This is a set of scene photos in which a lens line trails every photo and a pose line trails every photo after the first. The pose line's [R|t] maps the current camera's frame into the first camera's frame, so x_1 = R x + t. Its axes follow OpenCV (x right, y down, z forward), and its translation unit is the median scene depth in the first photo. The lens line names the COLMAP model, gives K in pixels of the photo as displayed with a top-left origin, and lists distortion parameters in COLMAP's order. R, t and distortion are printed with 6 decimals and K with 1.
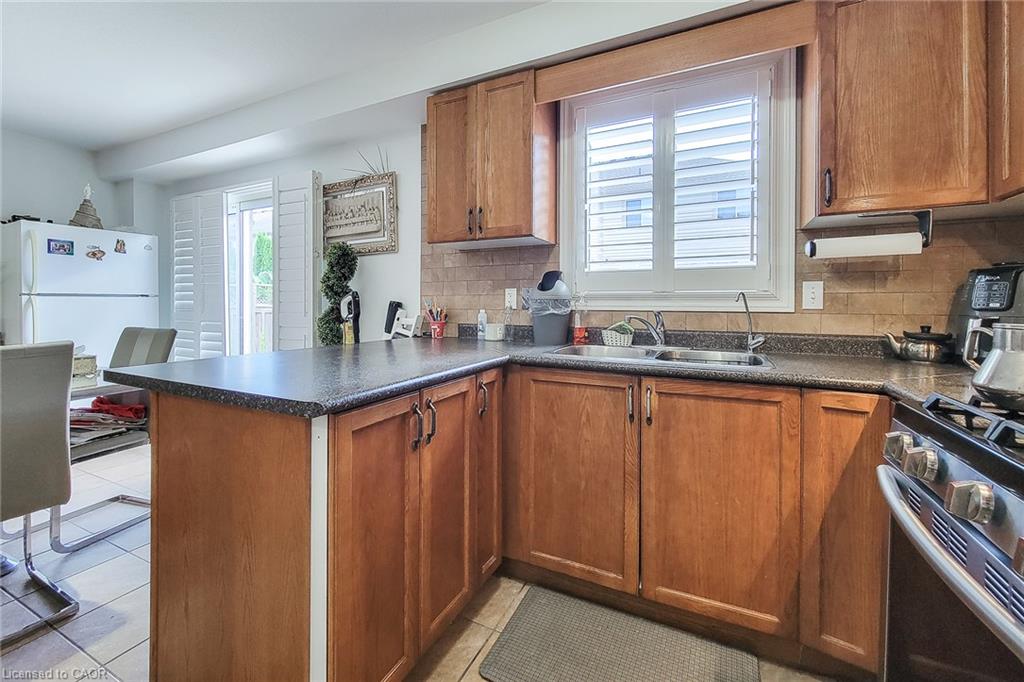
lens RADIAL K [[424.1, 0, 502.4], [0, 424.1, 307.3], [0, 0, 1]] dist [-0.001007, -0.000606]
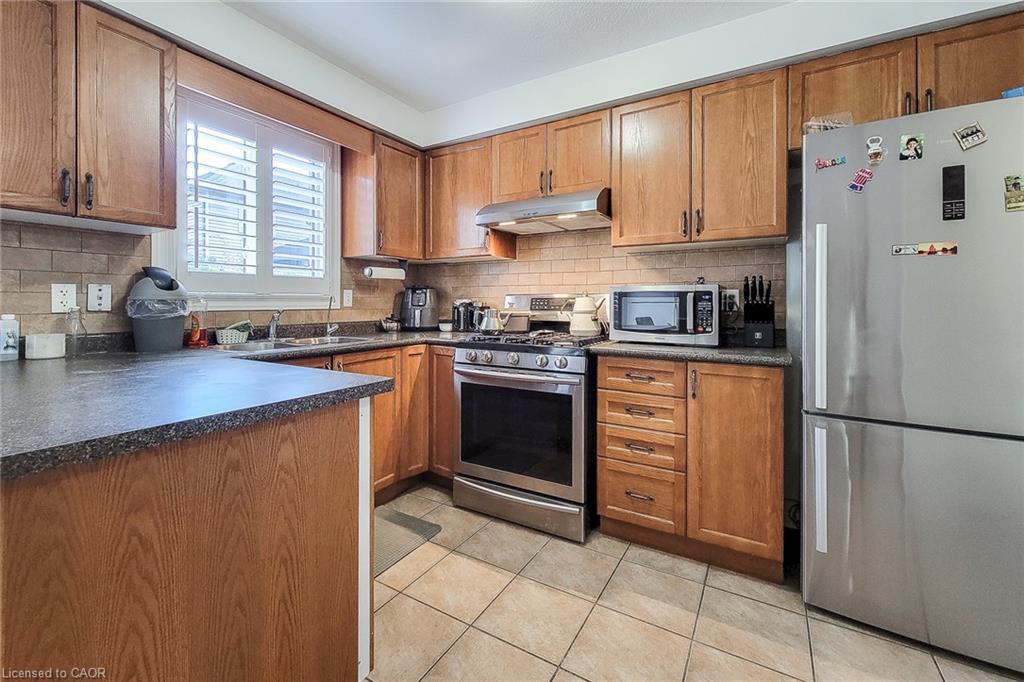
lens RADIAL K [[425.9, 0, 506.2], [0, 425.9, 302.4], [0, 0, 1]] dist [0.001386, -0.000091]
pose [[0.084166, -0.001303, 0.996451, -0.866494], [0.012046, 0.999927, 0.000290, -0.005667], [-0.996379, 0.011979, 0.084175, 0.255548]]
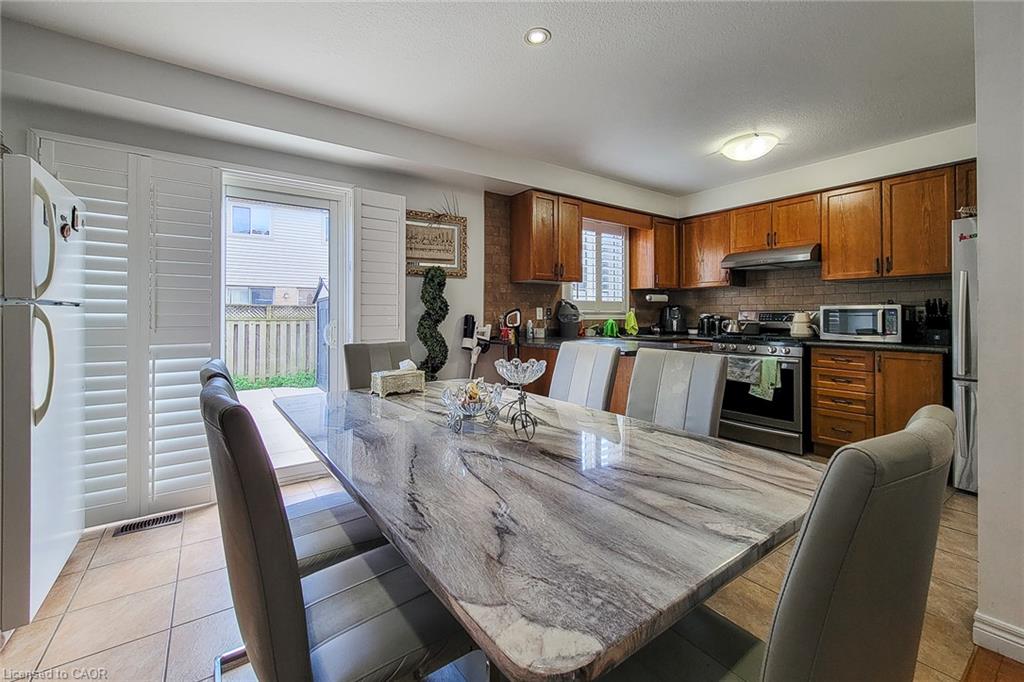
lens RADIAL K [[416.8, 0, 509.4], [0, 416.8, 312.2], [0, 0, 1]] dist [-0.000897, -0.000333]
pose [[0.481552, 0.007007, 0.876389, -2.053111], [0.009909, 0.999861, -0.013438, -0.006739], [-0.876361, 0.015155, 0.481416, 0.400437]]
